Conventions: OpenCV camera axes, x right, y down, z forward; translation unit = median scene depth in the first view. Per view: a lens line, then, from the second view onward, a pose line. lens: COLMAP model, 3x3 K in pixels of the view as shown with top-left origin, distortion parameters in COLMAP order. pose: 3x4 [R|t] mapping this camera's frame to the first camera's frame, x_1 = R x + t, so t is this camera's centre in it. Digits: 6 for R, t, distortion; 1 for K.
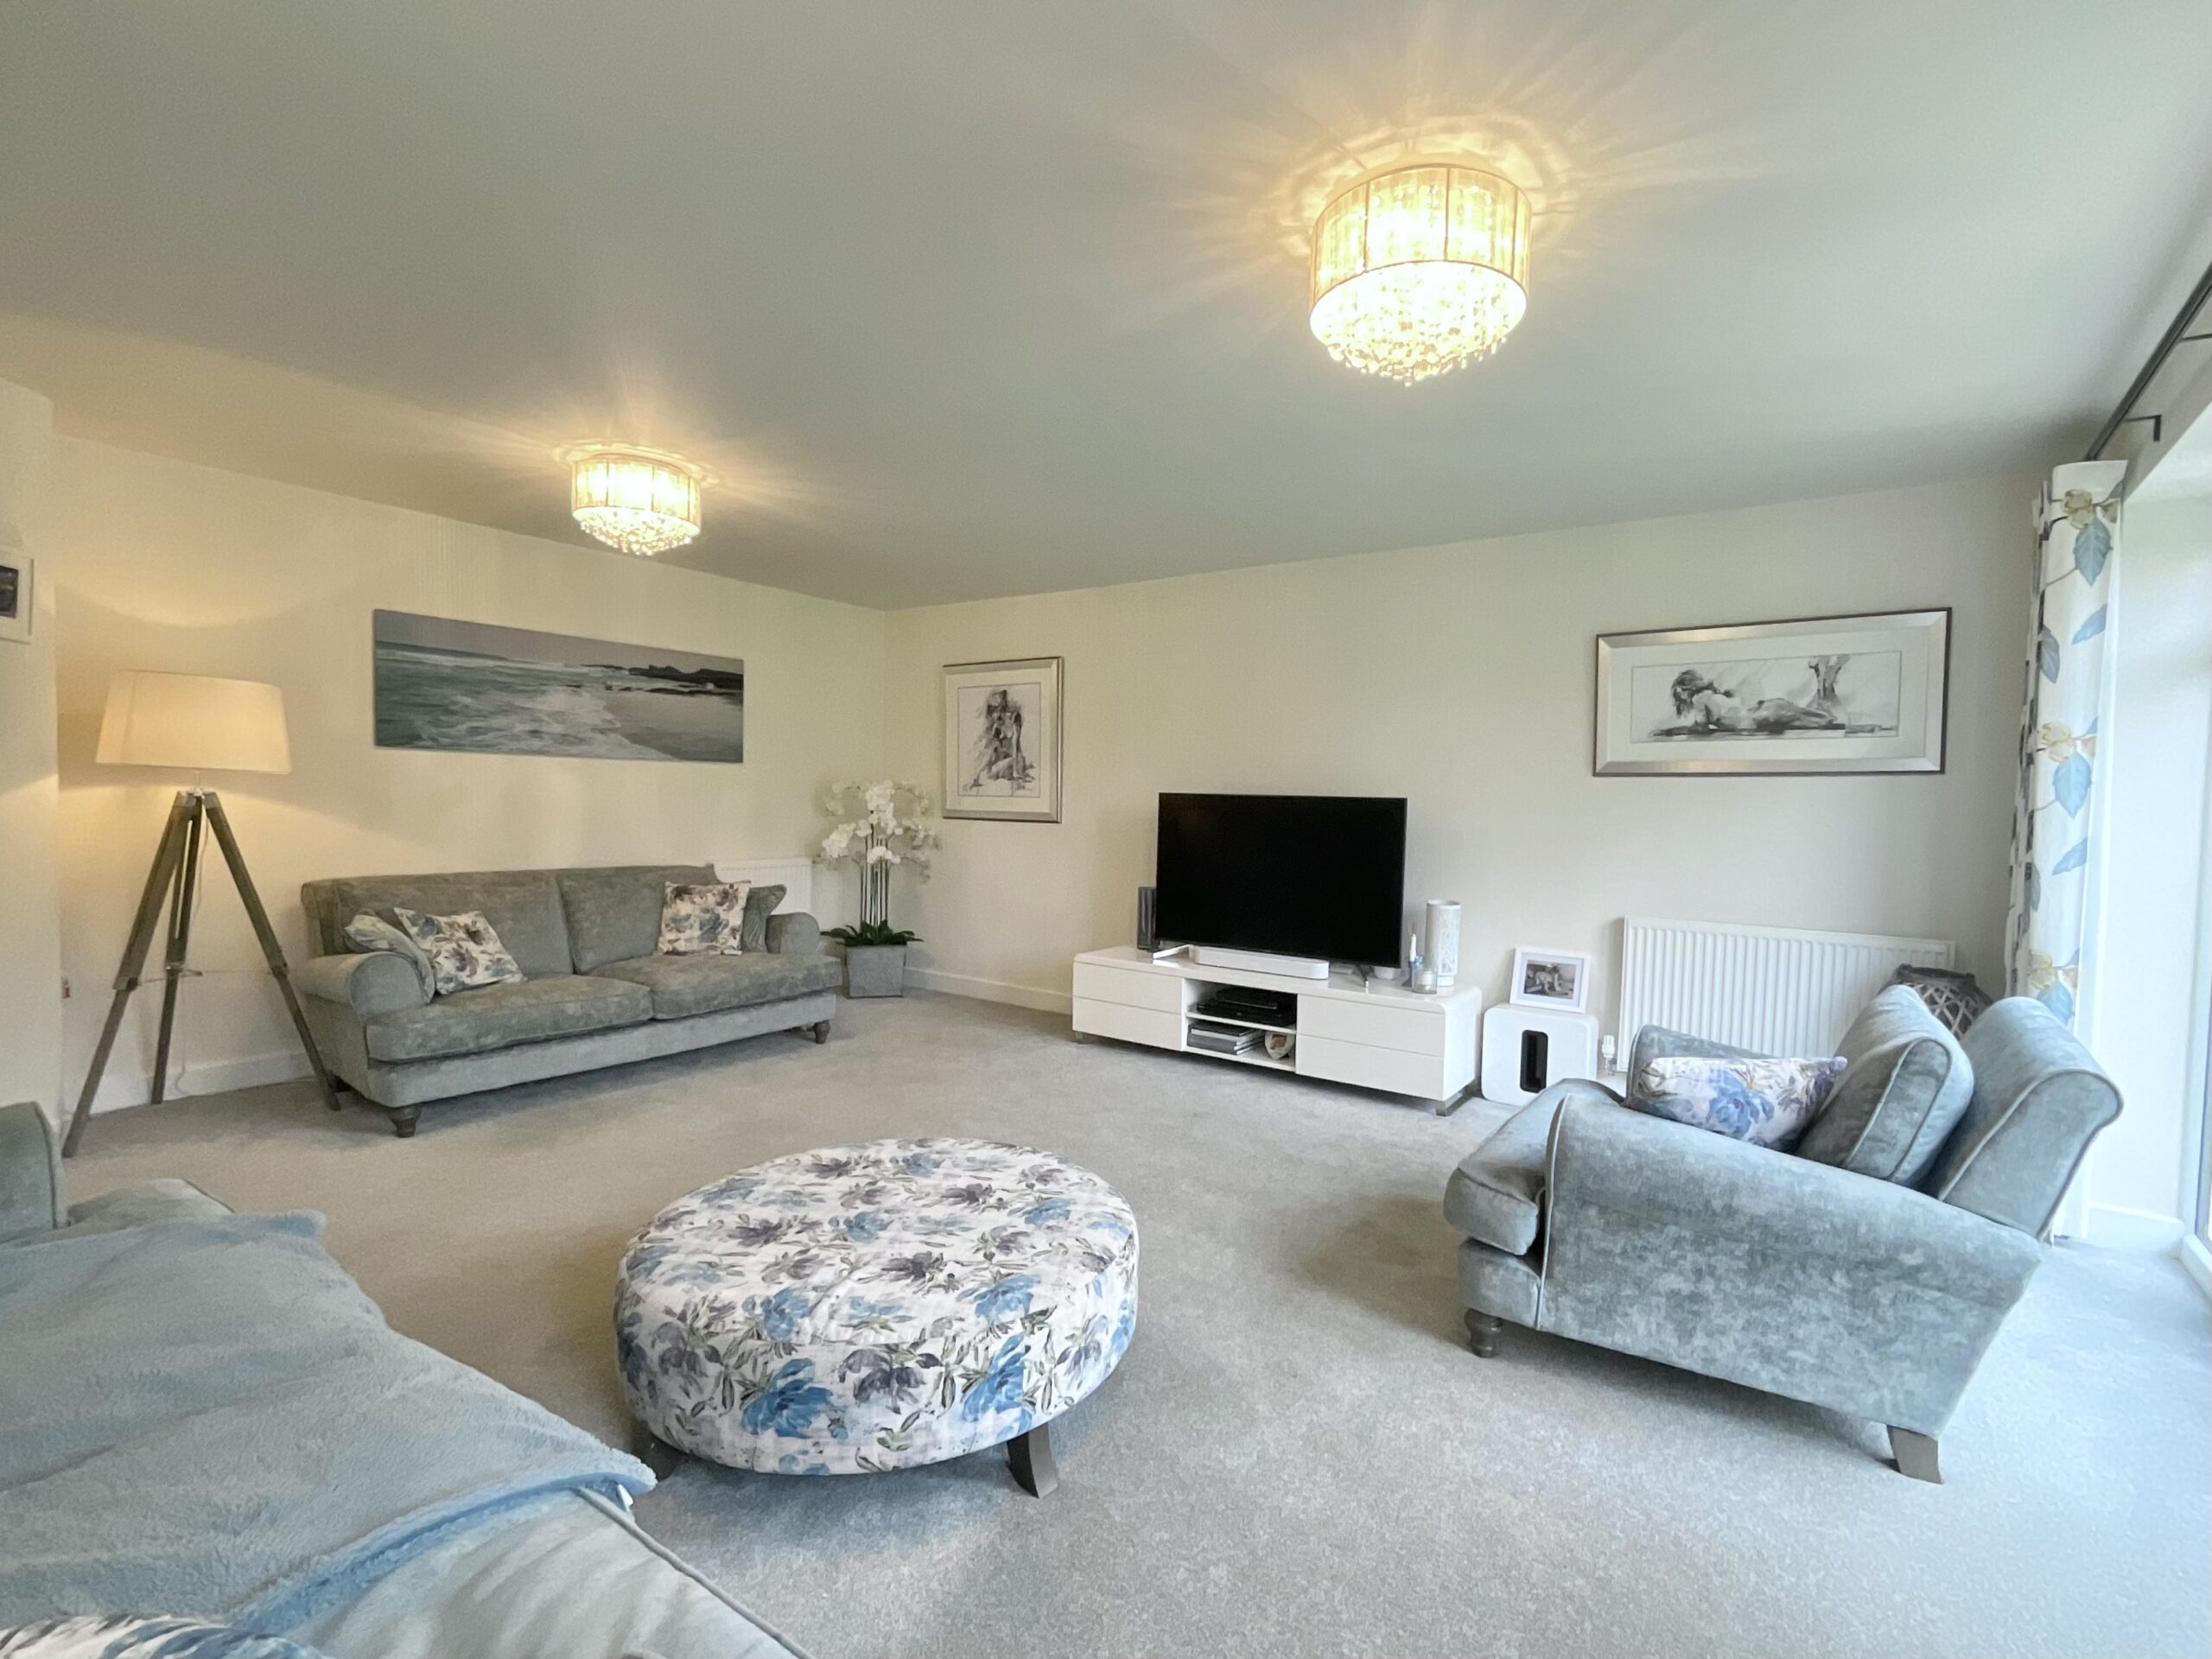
lens RADIAL K [[980.4, 0, 1105.0], [0, 980.4, 838.4], [0, 0, 1]] dist [-0.002447, -0.000259]
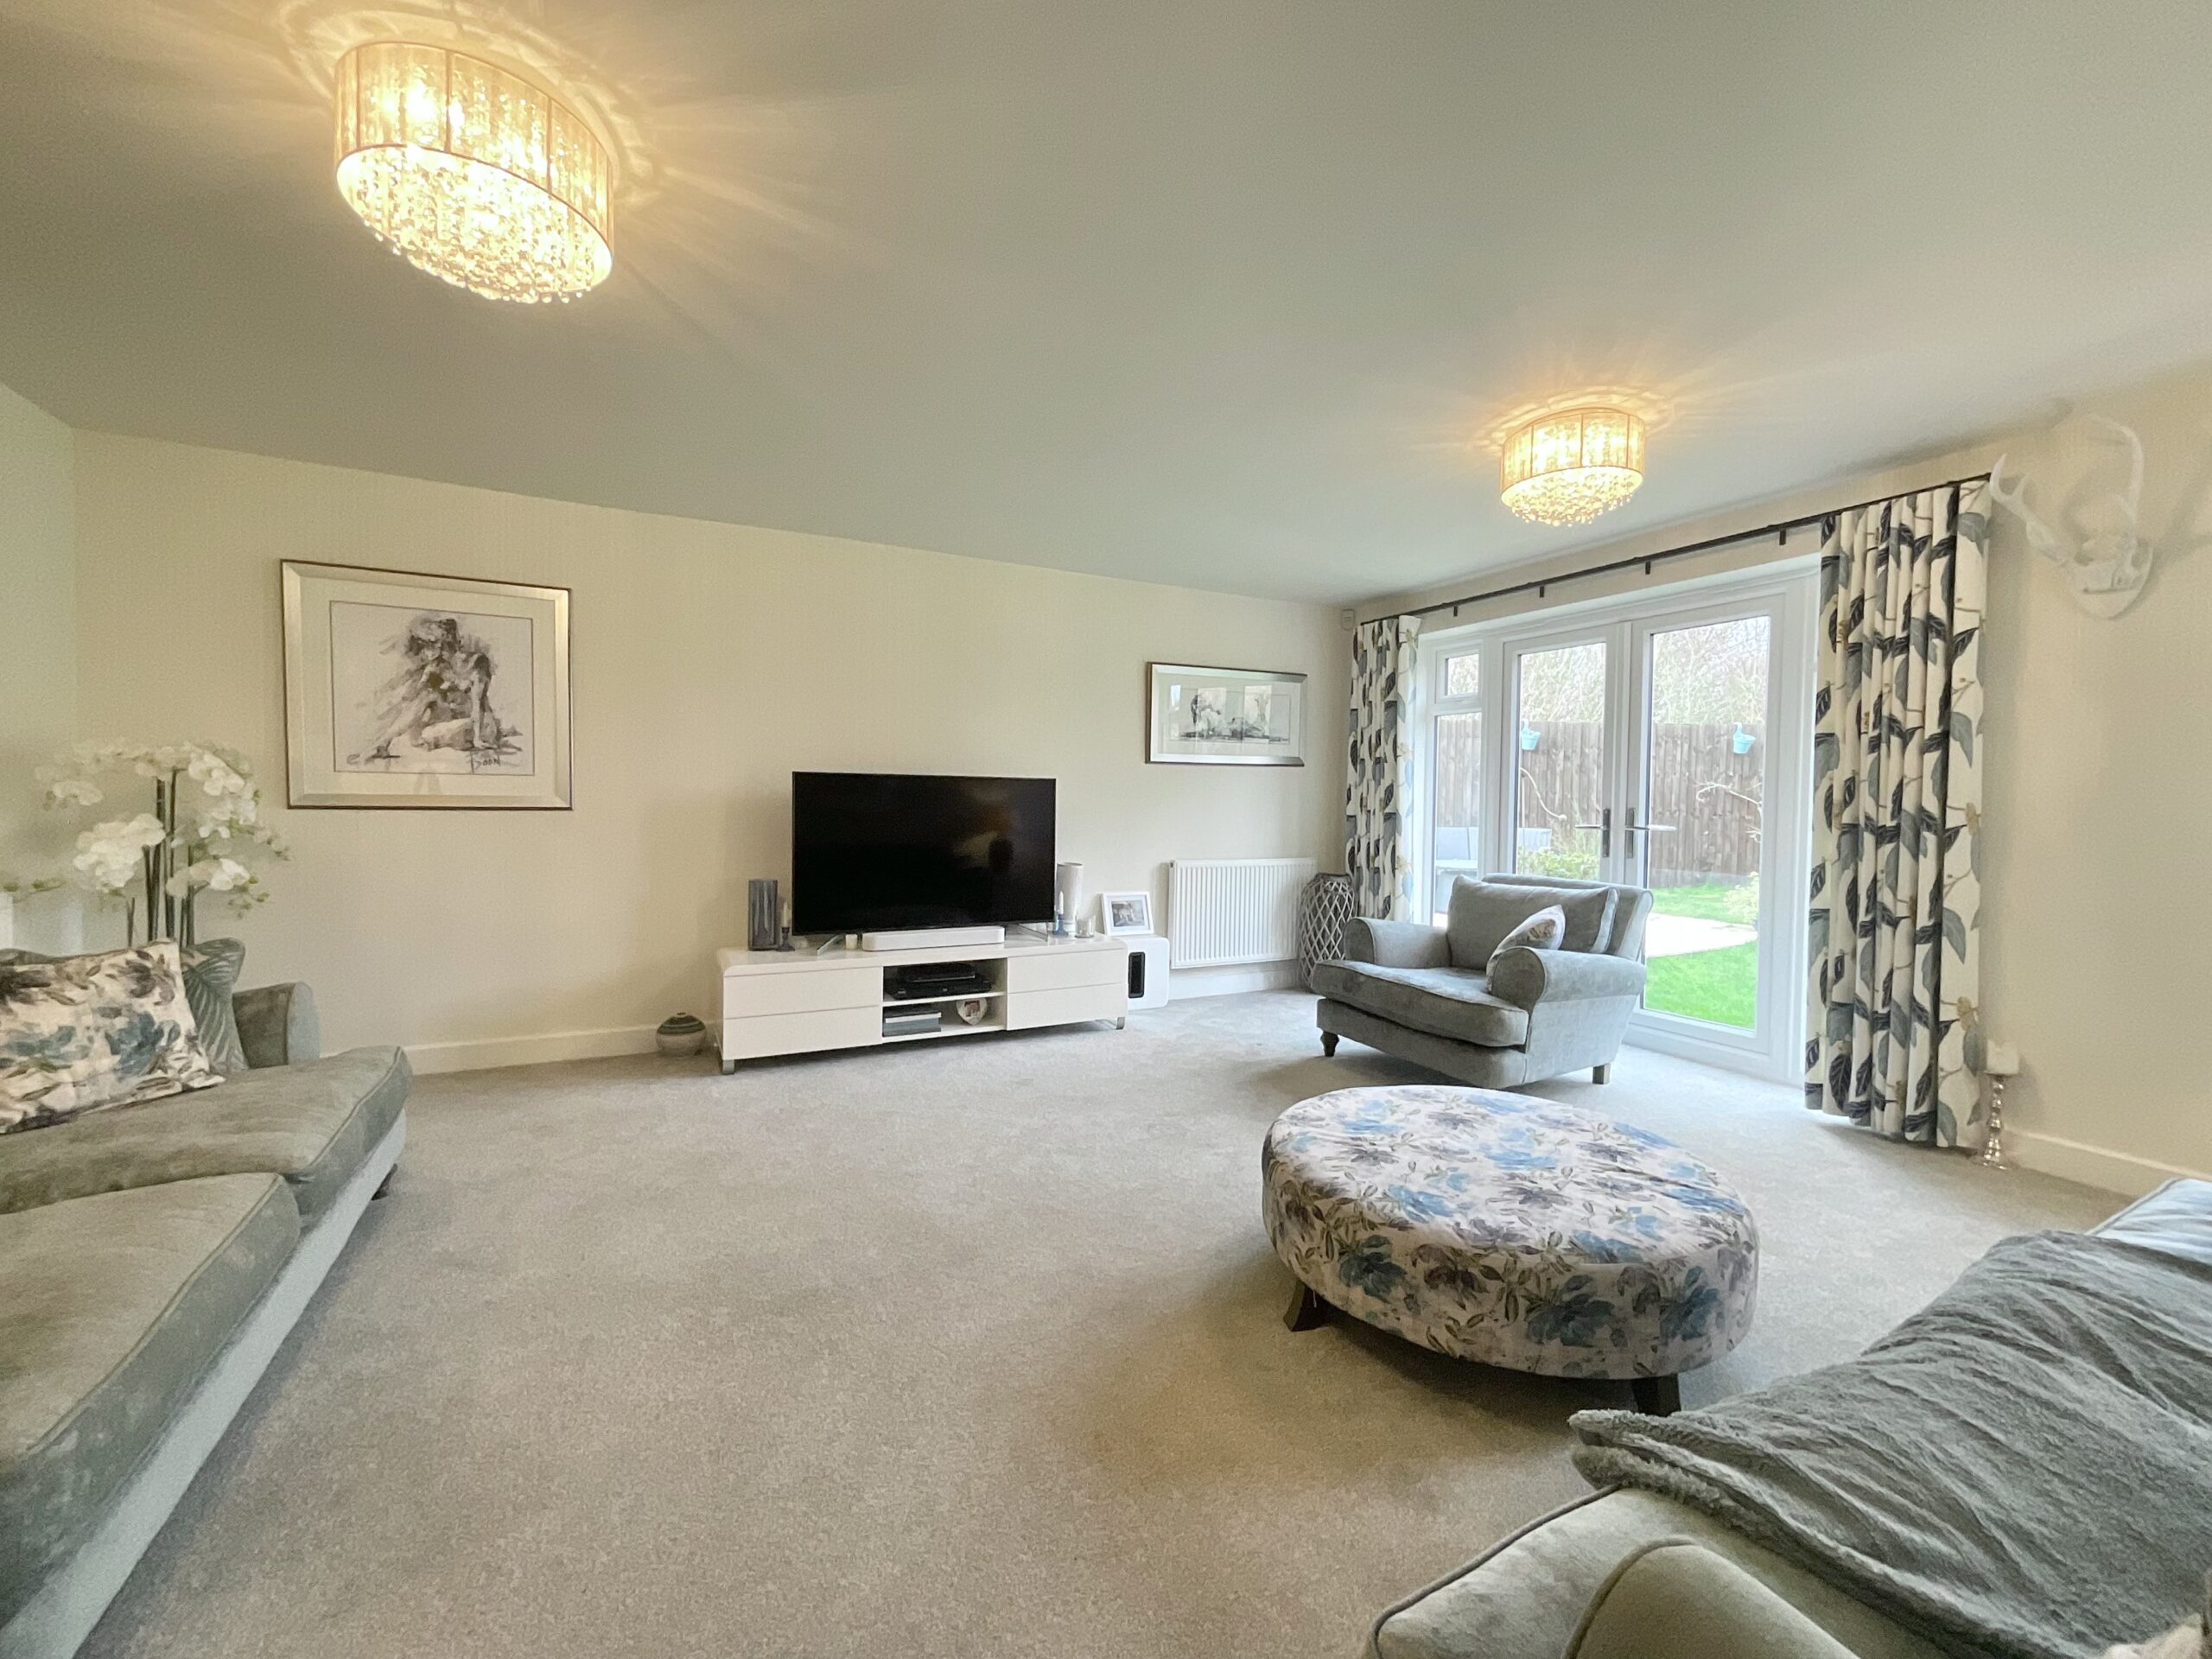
lens RADIAL K [[897.7, 0, 1105.8], [0, 897.7, 829.3], [0, 0, 1]] dist [-0.003629, 0.000951]
pose [[0.480616, -0.045697, 0.875739, -0.592492], [0.032810, 0.998879, 0.034116, -0.014094], [-0.876317, 0.012337, 0.481577, 0.400860]]
